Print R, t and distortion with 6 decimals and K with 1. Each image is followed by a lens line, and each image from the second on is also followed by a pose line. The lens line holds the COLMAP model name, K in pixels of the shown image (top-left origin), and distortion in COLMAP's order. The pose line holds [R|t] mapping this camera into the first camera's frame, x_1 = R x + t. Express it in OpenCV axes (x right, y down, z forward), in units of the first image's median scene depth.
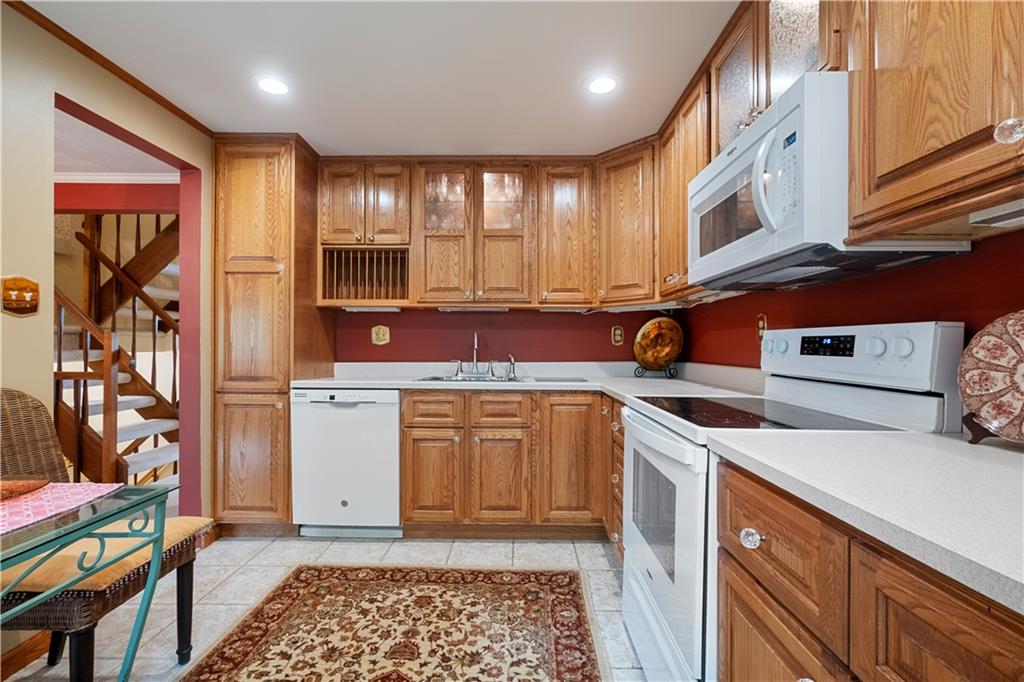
lens RADIAL K [[458.9, 0, 513.7], [0, 458.9, 348.4], [0, 0, 1]] dist [-0.000269, 0.000735]
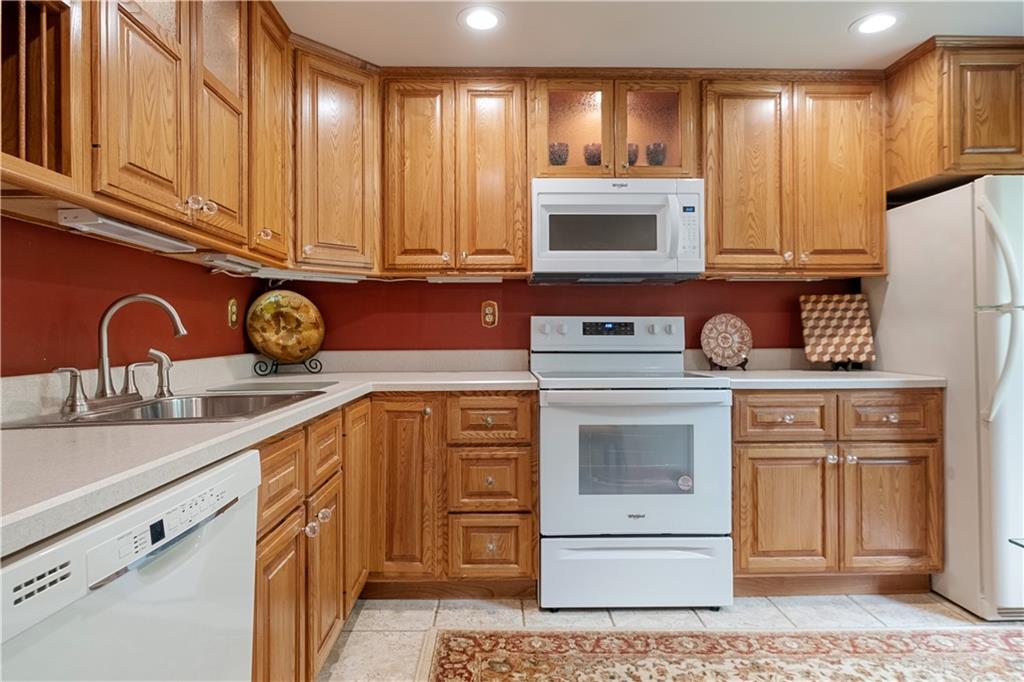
lens RADIAL K [[577.6, 0, 509.0], [0, 577.6, 330.6], [0, 0, 1]] dist [-0.007824, 0.006528]
pose [[-0.039698, 0.002394, 0.999209, -1.035661], [0.009031, 0.999957, -0.002037, 0.001072], [-0.999171, 0.008943, -0.039718, 1.188829]]
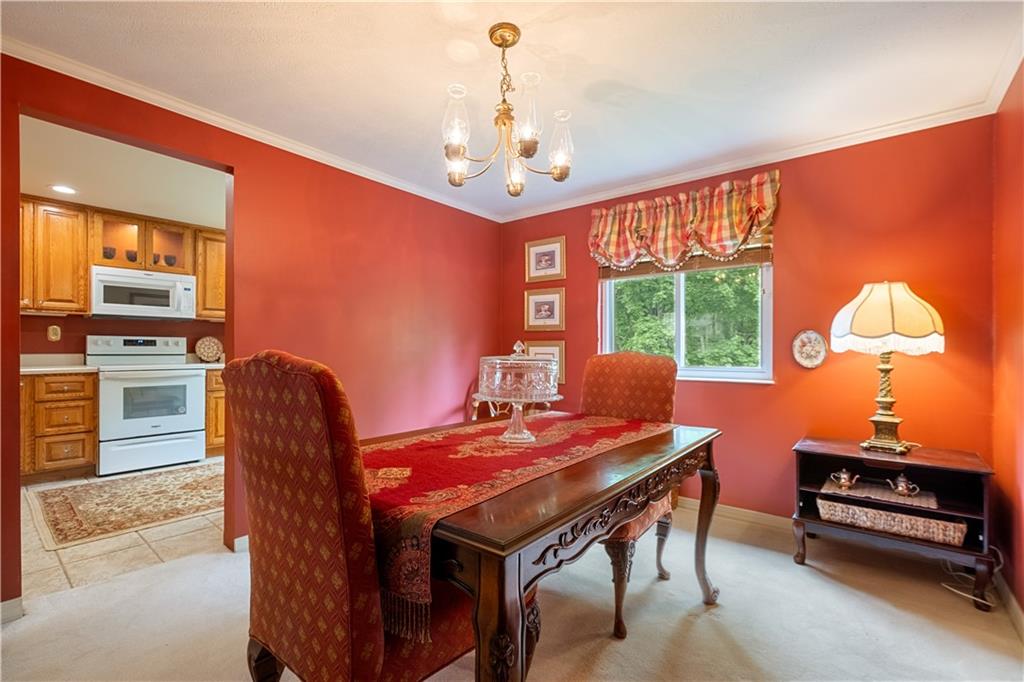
lens RADIAL K [[458.9, 0, 510.2], [0, 458.9, 348.0], [0, 0, 1]] dist [-0.000269, 0.000735]
pose [[-0.783732, -0.009964, 0.621019, -2.607180], [-0.006128, 0.999947, 0.008311, -0.009995], [-0.621069, 0.002708, -0.783751, 1.563702]]
